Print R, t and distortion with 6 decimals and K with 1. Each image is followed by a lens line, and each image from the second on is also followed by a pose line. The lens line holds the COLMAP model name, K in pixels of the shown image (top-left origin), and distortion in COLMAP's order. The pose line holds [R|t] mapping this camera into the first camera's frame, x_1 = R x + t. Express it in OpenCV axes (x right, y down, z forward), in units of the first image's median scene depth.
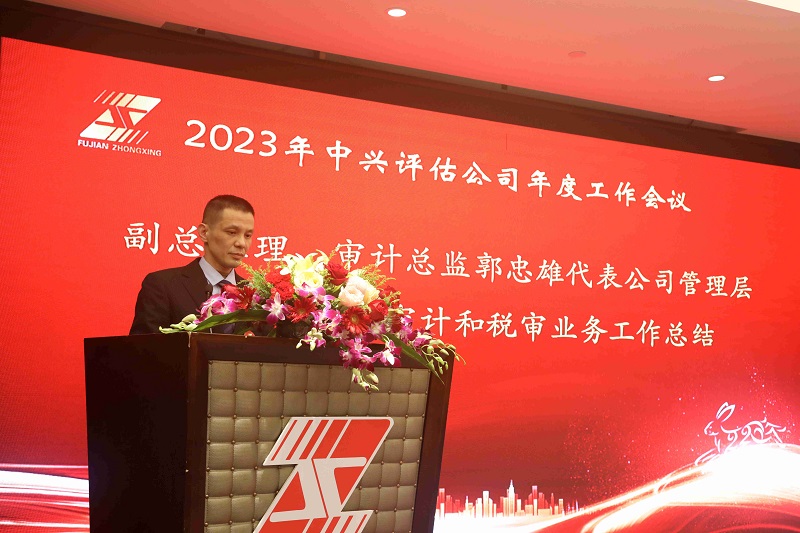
lens RADIAL K [[993.7, 0, 404.5], [0, 993.7, 262.7], [0, 0, 1]] dist [0.138220, 0.000000]
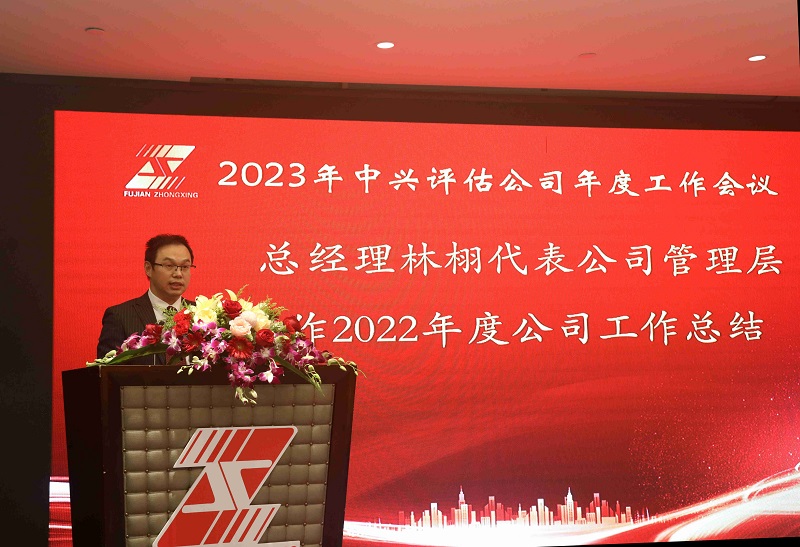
lens RADIAL K [[1155.7, 0, 365.9], [0, 1155.7, 260.0], [0, 0, 1]] dist [0.167508, 0.000000]
pose [[0.961679, -0.071892, -0.264584, 0.276678], [0.072818, 0.997325, -0.006319, -0.016650], [0.264331, -0.013190, 0.964342, -0.189445]]
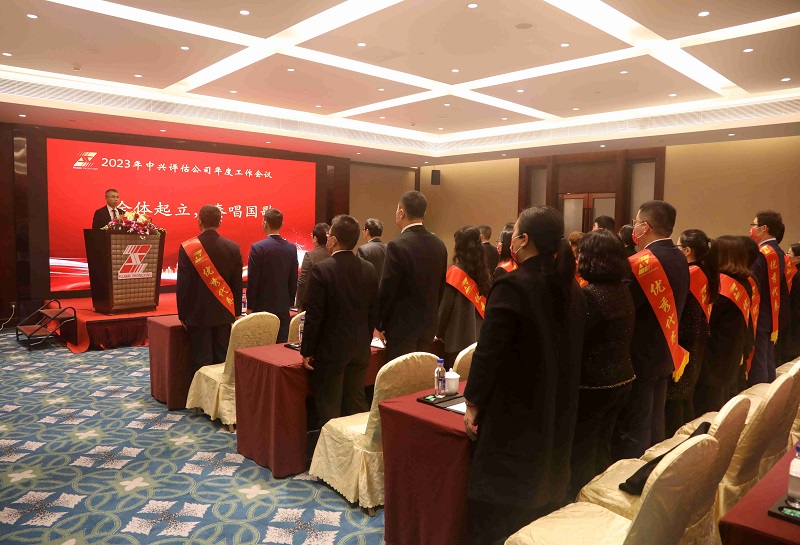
lens RADIAL K [[595.9, 0, 397.2], [0, 595.9, 276.8], [0, 0, 1]] dist [-0.119462, 0.011887]
pose [[0.967922, -0.022200, 0.250268, 0.263422], [-0.030551, 0.978298, 0.204937, -0.187769], [-0.249386, -0.206009, 0.946238, -1.218418]]
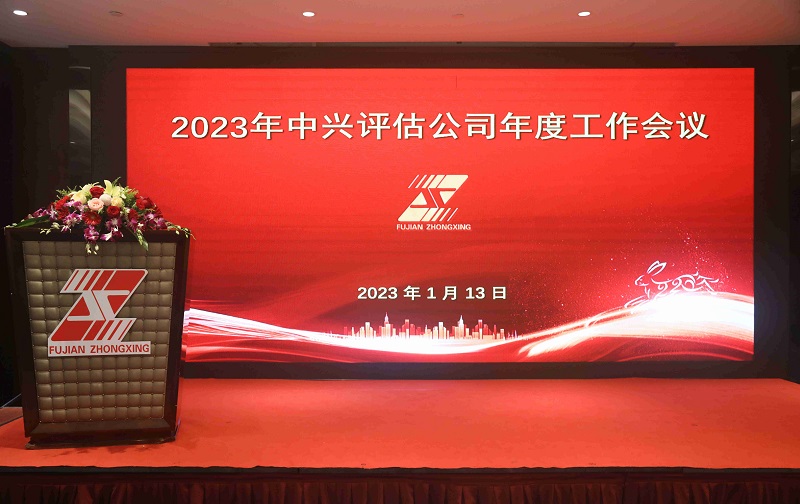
lens RADIAL K [[727.0, 0, 405.7], [0, 727.0, 259.3], [0, 0, 1]] dist [0.009172, -0.006712]
pose [[0.881405, -0.017667, -0.472030, 0.638694], [0.074091, 0.992102, 0.101217, 0.023275], [0.466514, -0.124187, 0.875753, 0.036669]]
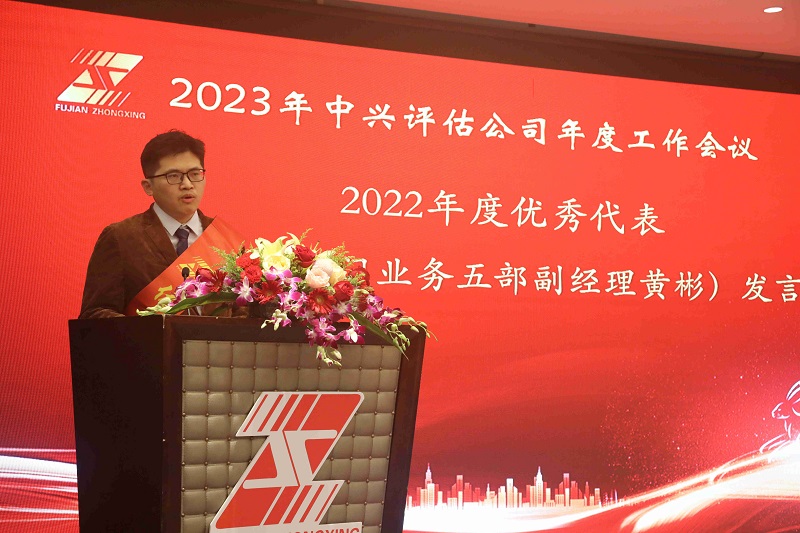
lens RADIAL K [[1319.3, 0, 405.5], [0, 1319.3, 258.8], [0, 0, 1]] dist [0.300098, 0.000000]
pose [[0.998066, -0.012935, -0.060798, 0.073217], [0.015454, 0.999033, 0.041154, -0.025041], [0.060207, -0.042014, 0.997301, -0.229854]]
